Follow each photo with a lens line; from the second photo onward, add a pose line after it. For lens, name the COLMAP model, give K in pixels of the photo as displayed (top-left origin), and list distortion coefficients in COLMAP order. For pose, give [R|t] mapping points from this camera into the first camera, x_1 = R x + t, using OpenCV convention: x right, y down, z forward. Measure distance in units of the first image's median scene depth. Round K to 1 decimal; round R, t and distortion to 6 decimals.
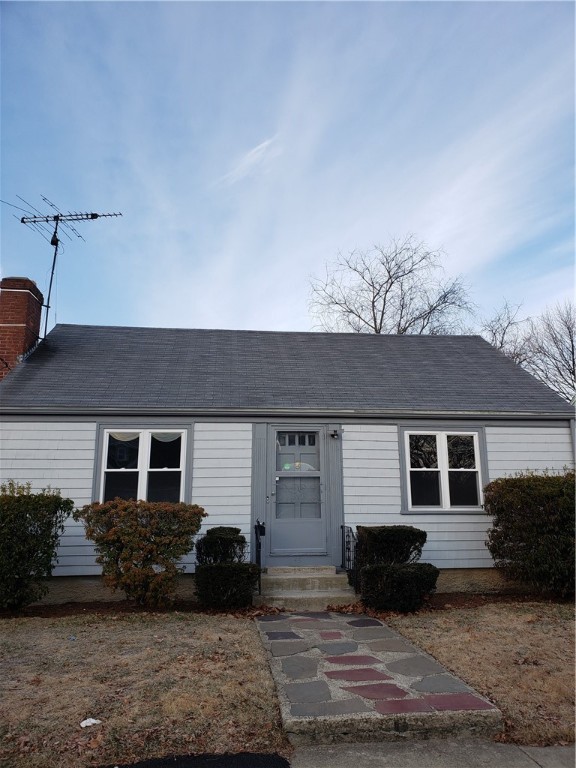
lens RADIAL K [[593.5, 0, 288.7], [0, 593.5, 383.1], [0, 0, 1]] dist [0.065285, -0.055374]
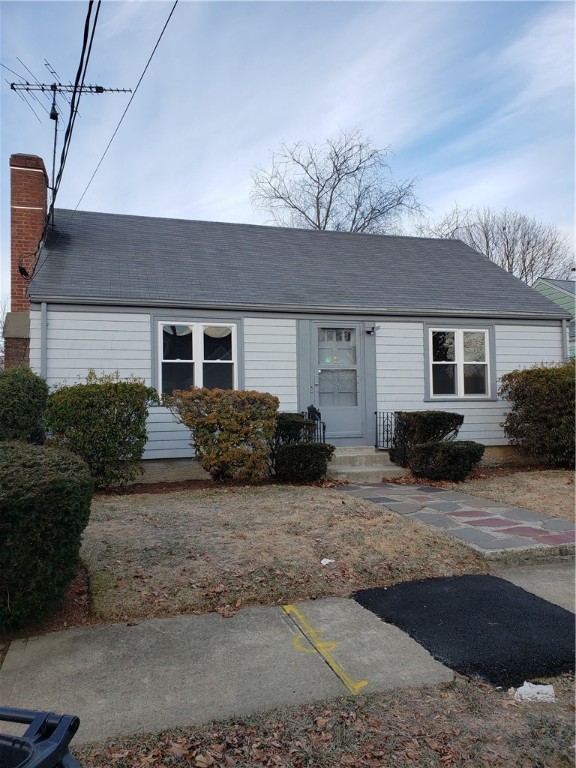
lens RADIAL K [[593.5, 0, 288.3], [0, 593.5, 382.9], [0, 0, 1]] dist [0.065285, -0.055374]
pose [[0.983579, 0.000171, 0.180476, -0.273887], [-0.031934, 0.984386, 0.173104, -0.003135], [-0.177629, -0.176025, 0.968227, -0.045600]]
